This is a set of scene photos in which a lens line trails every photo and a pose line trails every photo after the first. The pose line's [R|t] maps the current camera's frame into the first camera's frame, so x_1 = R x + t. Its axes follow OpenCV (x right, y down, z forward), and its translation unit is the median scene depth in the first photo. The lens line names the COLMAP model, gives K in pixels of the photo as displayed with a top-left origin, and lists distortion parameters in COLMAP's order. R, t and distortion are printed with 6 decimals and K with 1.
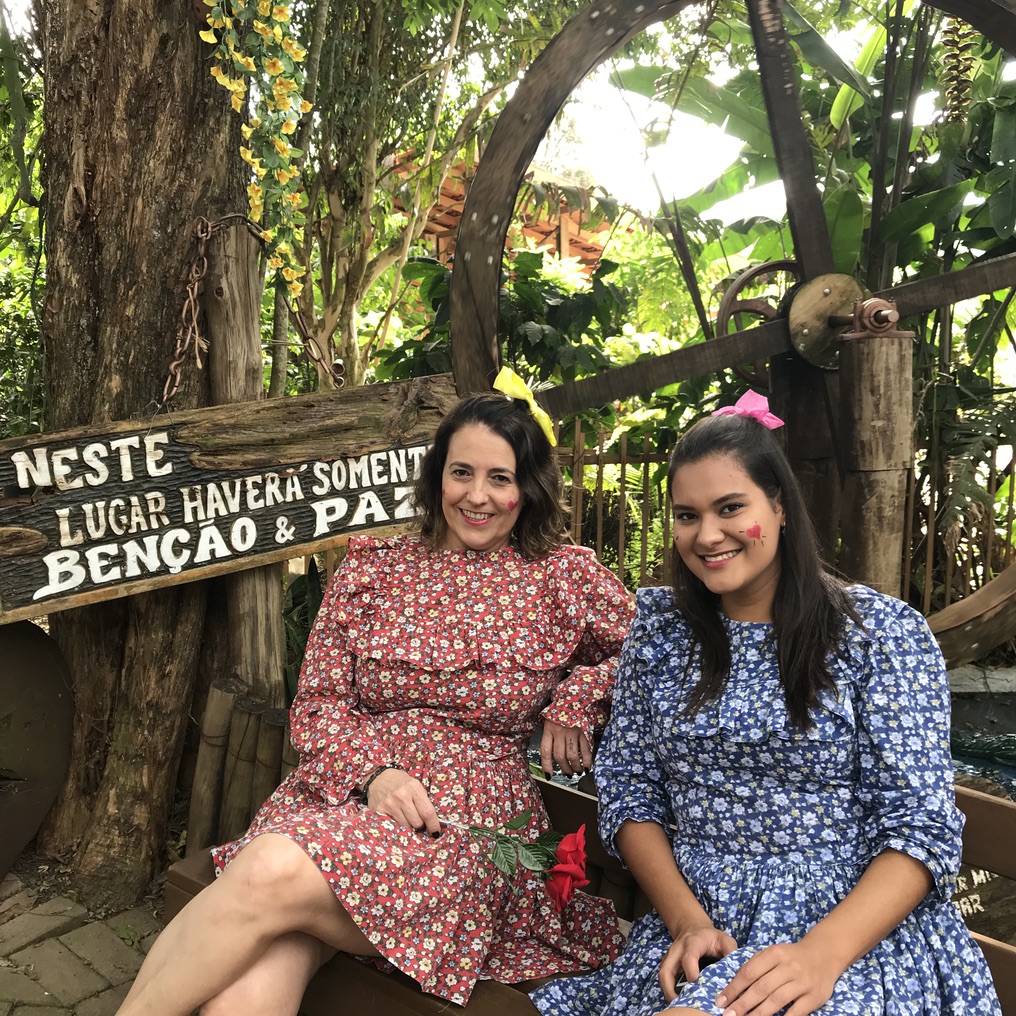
lens RADIAL K [[1110.1, 0, 508.0], [0, 1110.1, 508.0], [0, 0, 1]] dist [-0.015710, -0.001506]
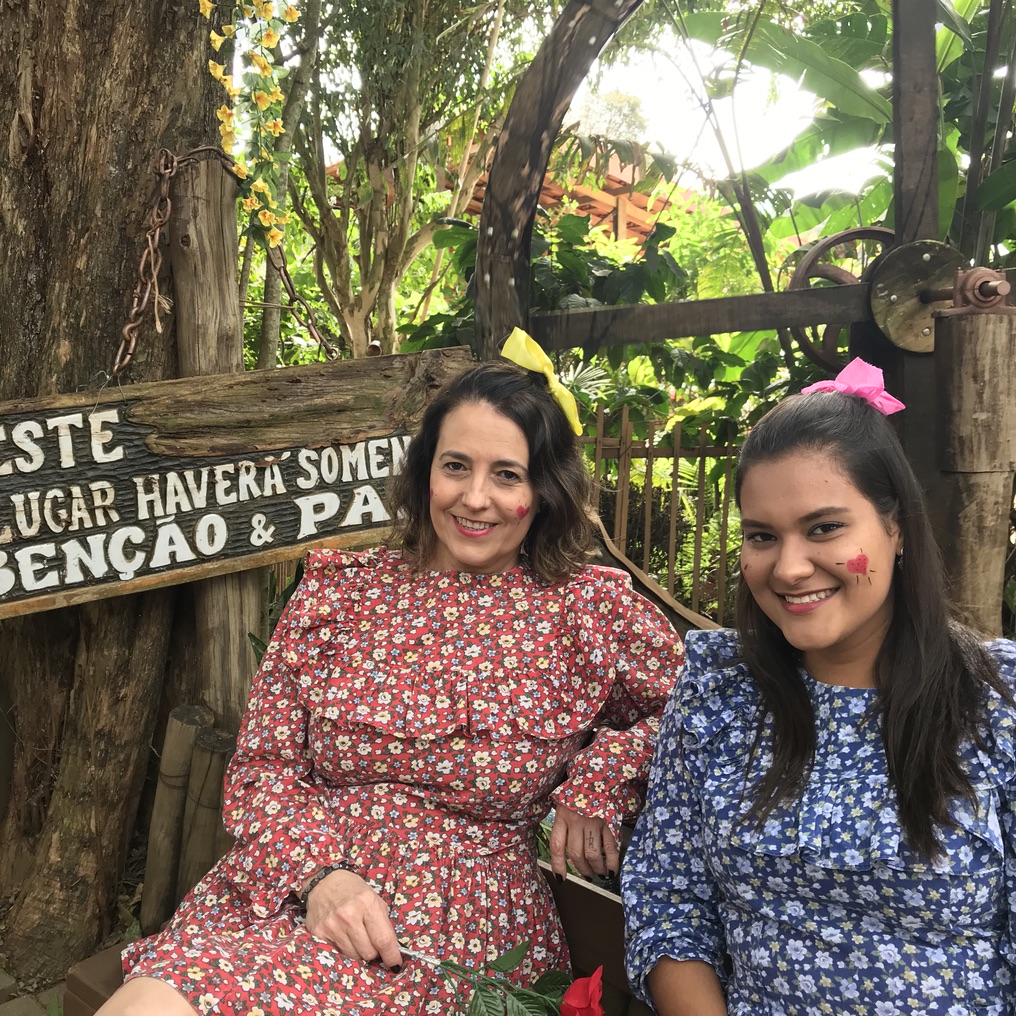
lens RADIAL K [[1110.1, 0, 508.0], [0, 1110.1, 508.0], [0, 0, 1]] dist [-0.015710, -0.001506]
pose [[0.998592, 0.021941, -0.048301, 0.024212], [-0.021515, 0.999725, 0.009328, -0.009195], [0.048493, -0.008276, 0.998789, 0.196259]]
